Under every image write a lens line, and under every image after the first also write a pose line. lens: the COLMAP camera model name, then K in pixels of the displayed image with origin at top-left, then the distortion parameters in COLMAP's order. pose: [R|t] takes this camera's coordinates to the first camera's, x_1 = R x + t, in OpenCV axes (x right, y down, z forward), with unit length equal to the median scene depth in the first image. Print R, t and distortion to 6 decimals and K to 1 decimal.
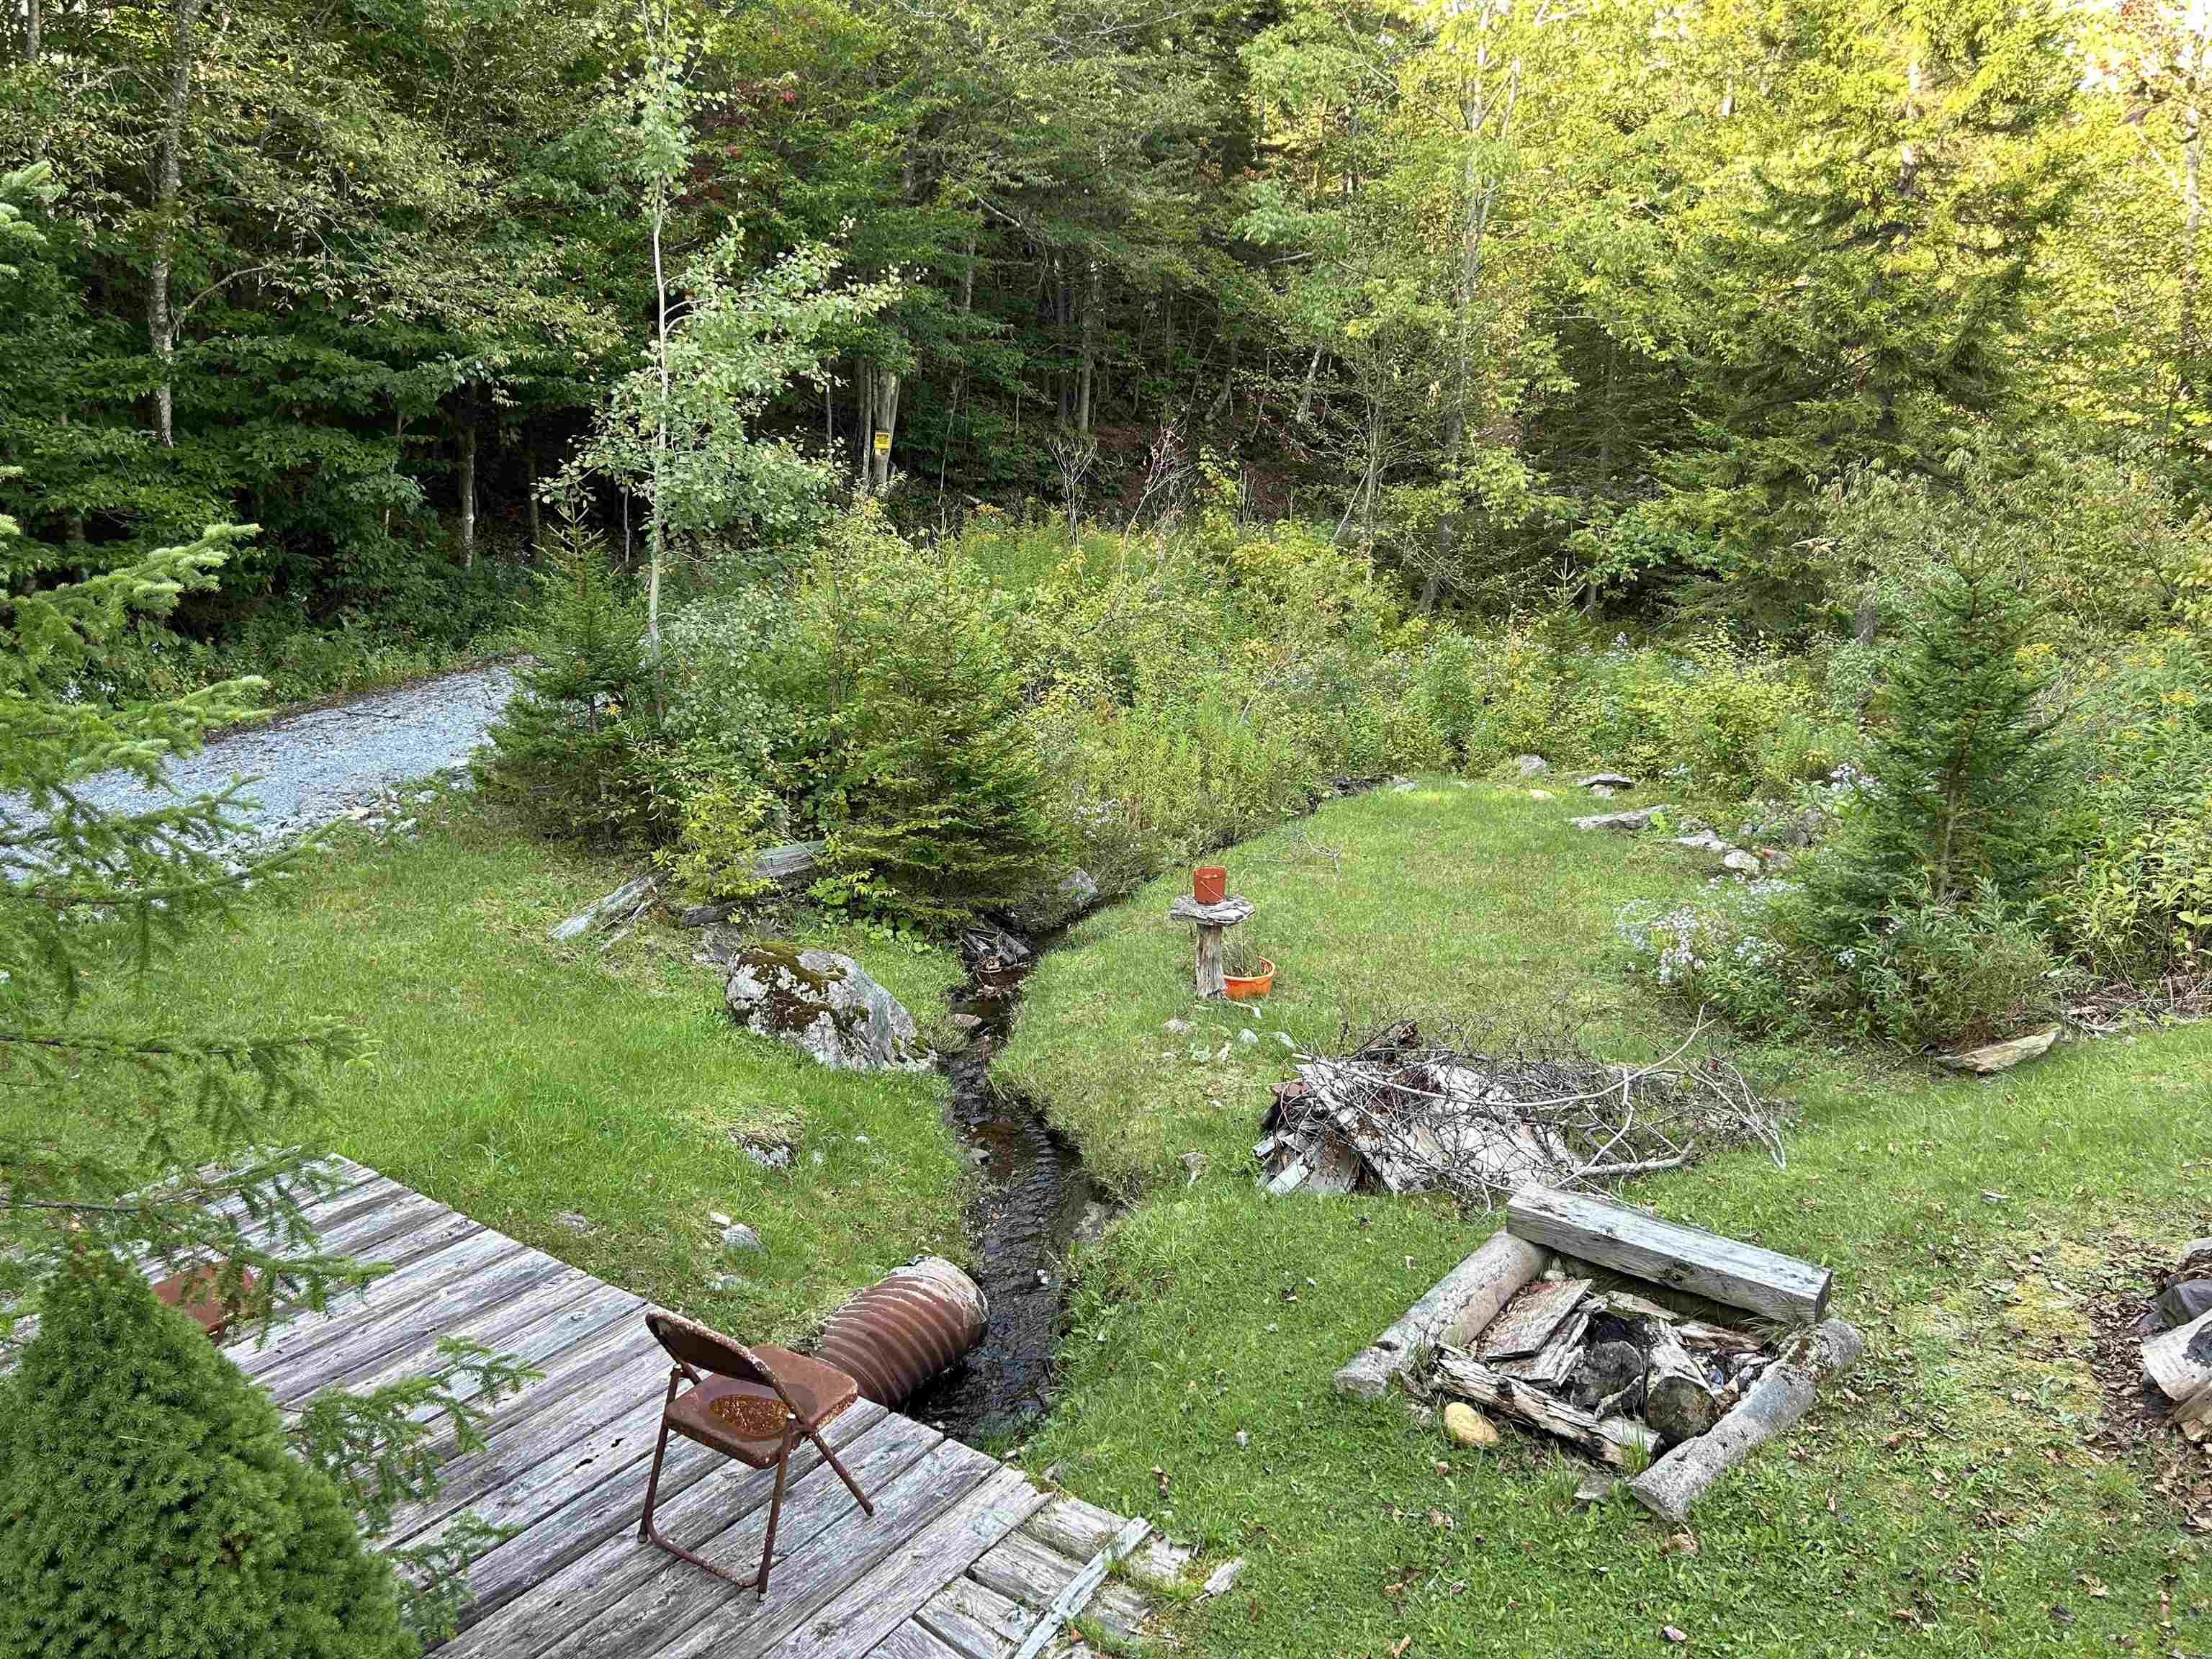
lens RADIAL K [[1652.0, 0, 1116.7], [0, 1652.0, 828.6], [0, 0, 1]] dist [0.044326, -0.057604]
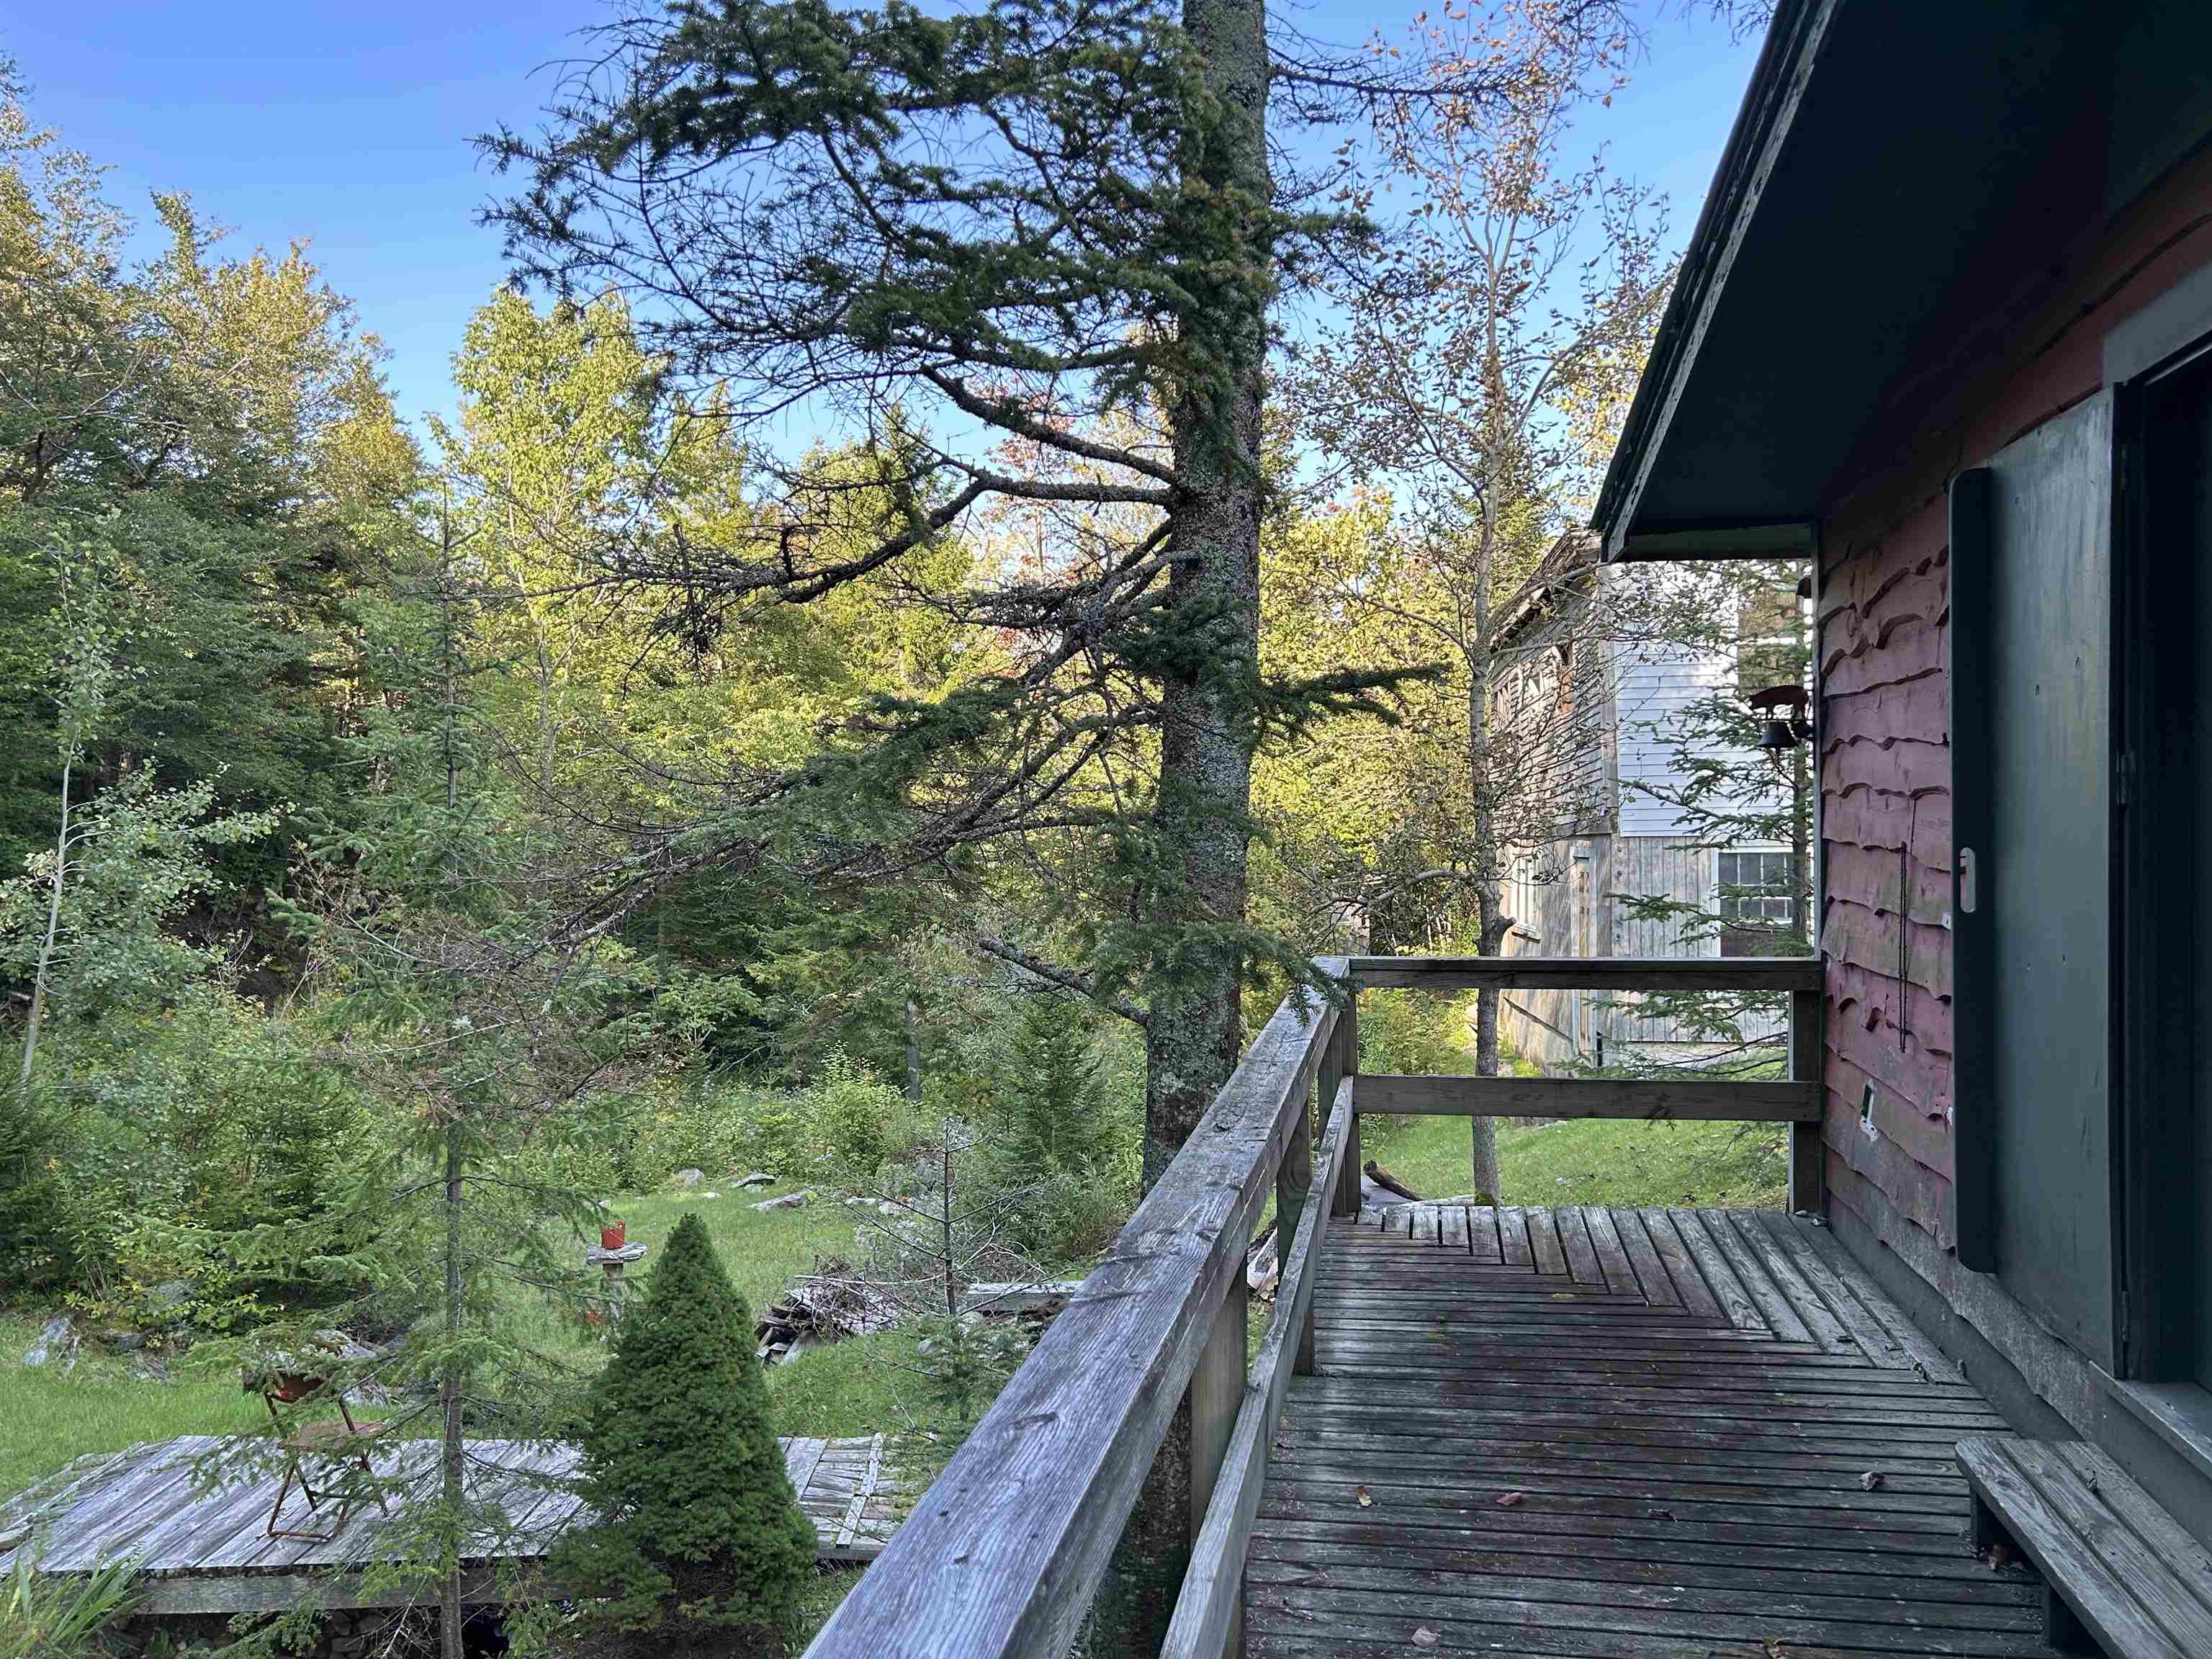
lens RADIAL K [[1658.8, 0, 1120.5], [0, 1658.8, 821.7], [0, 0, 1]] dist [0.062253, -0.065739]
pose [[0.813426, 0.008855, 0.581601, -0.239843], [0.158073, 0.958889, -0.235680, 0.057703], [-0.559778, 0.283643, 0.778586, -0.245033]]
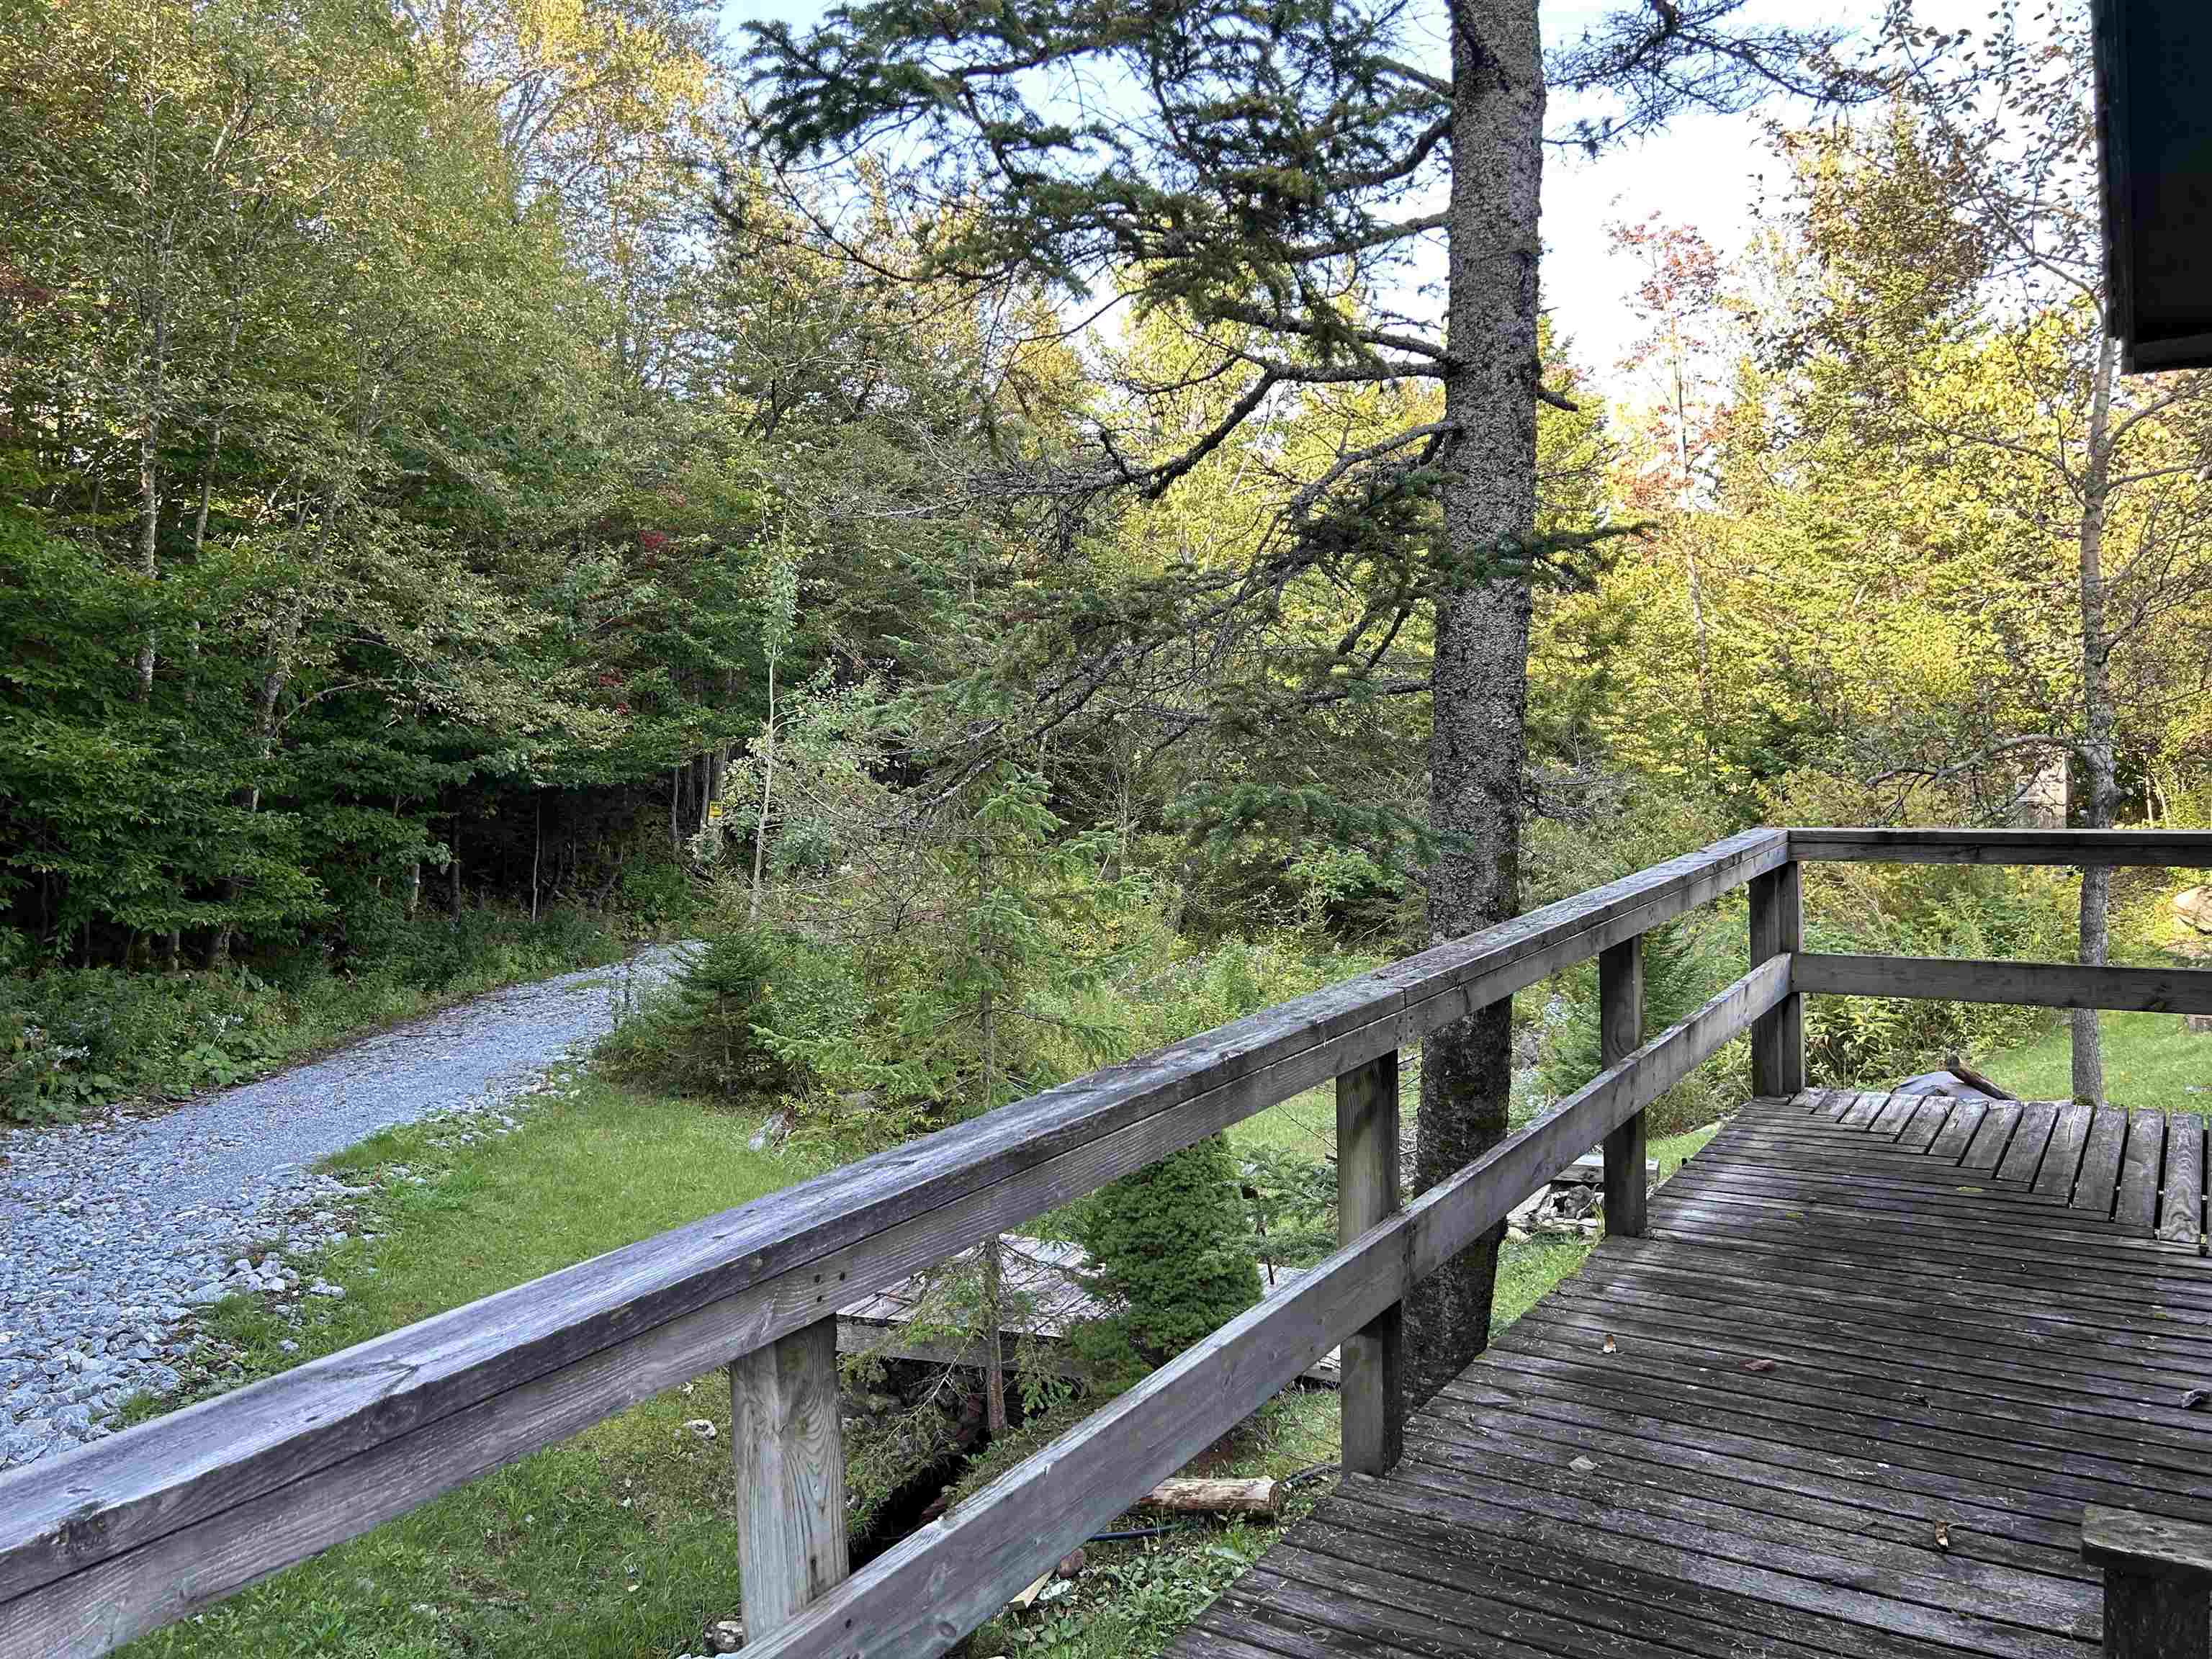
lens RADIAL K [[1658.8, 0, 1120.5], [0, 1658.8, 821.7], [0, 0, 1]] dist [0.062253, -0.065739]
pose [[0.974794, -0.028661, 0.221257, -0.200489], [0.076482, 0.974550, -0.210718, 0.068888], [-0.209587, 0.222329, 0.952178, -0.280596]]
